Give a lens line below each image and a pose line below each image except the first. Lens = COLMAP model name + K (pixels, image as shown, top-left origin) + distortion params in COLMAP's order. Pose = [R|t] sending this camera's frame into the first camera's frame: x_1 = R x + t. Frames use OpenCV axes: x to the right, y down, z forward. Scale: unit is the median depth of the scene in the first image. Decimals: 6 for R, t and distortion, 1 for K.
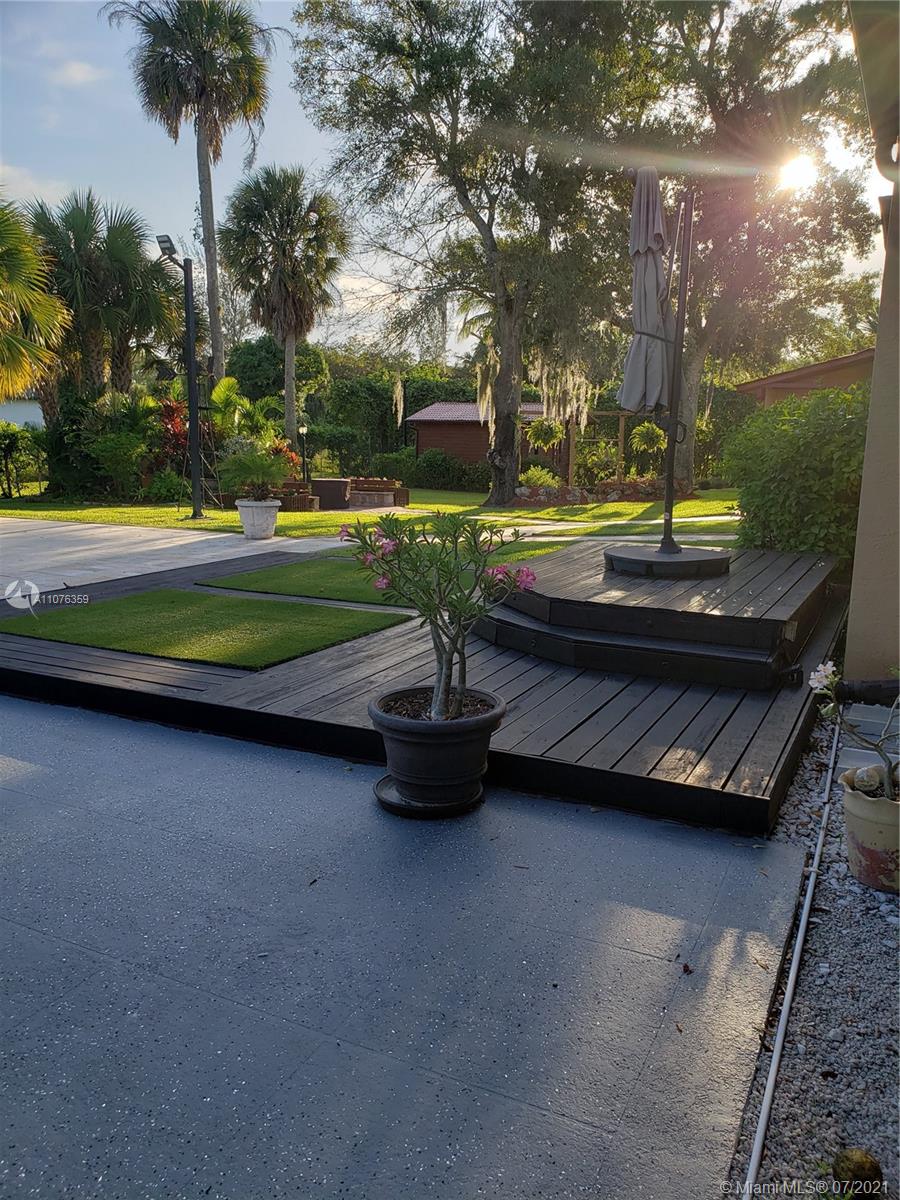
lens RADIAL K [[928.7, 0, 453.5], [0, 928.7, 601.5], [0, 0, 1]] dist [0.016095, -0.004552]
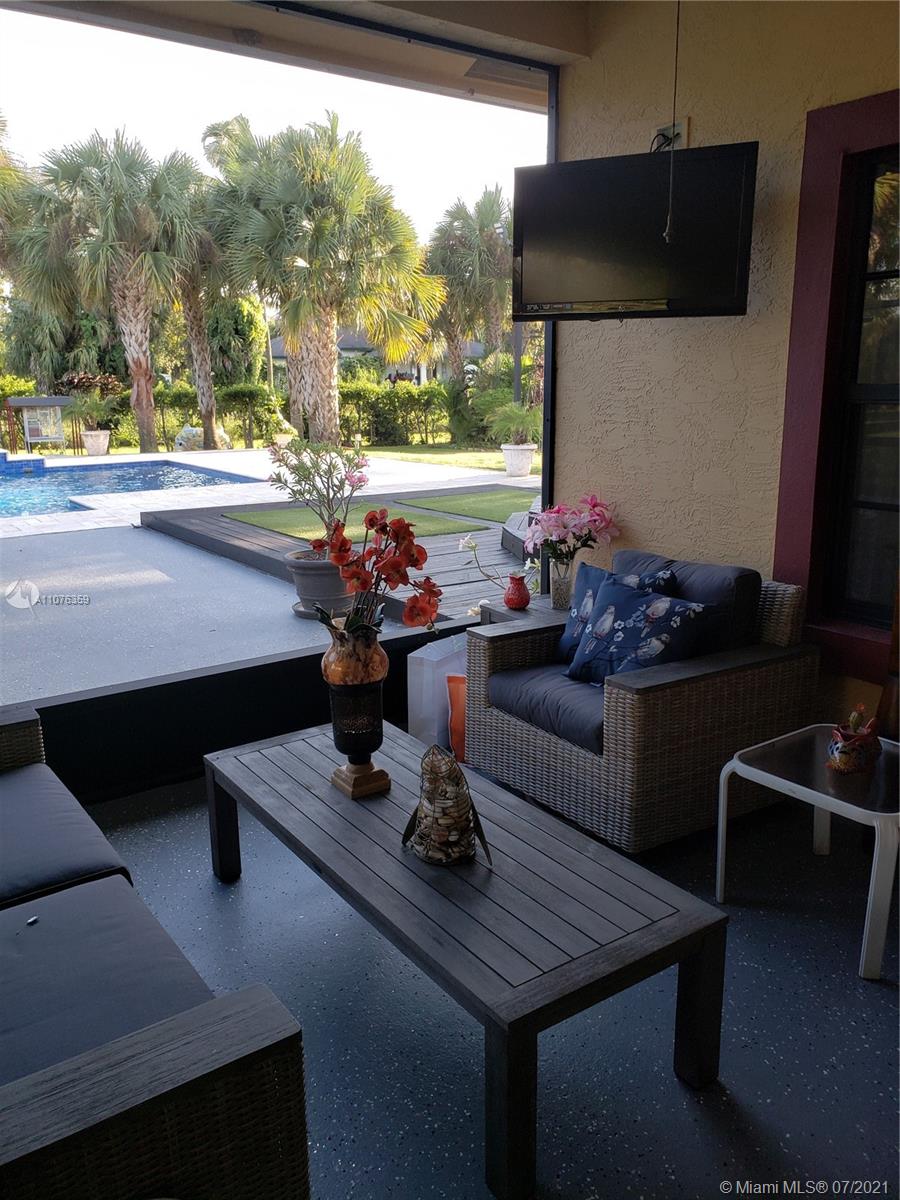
lens RADIAL K [[928.7, 0, 449.3], [0, 928.7, 595.8], [0, 0, 1]] dist [0.016095, -0.004552]
pose [[0.874337, 0.091179, -0.476677, 0.164907], [-0.071260, 0.995667, 0.059743, 0.011858], [0.480059, -0.018267, 0.877046, -0.059976]]
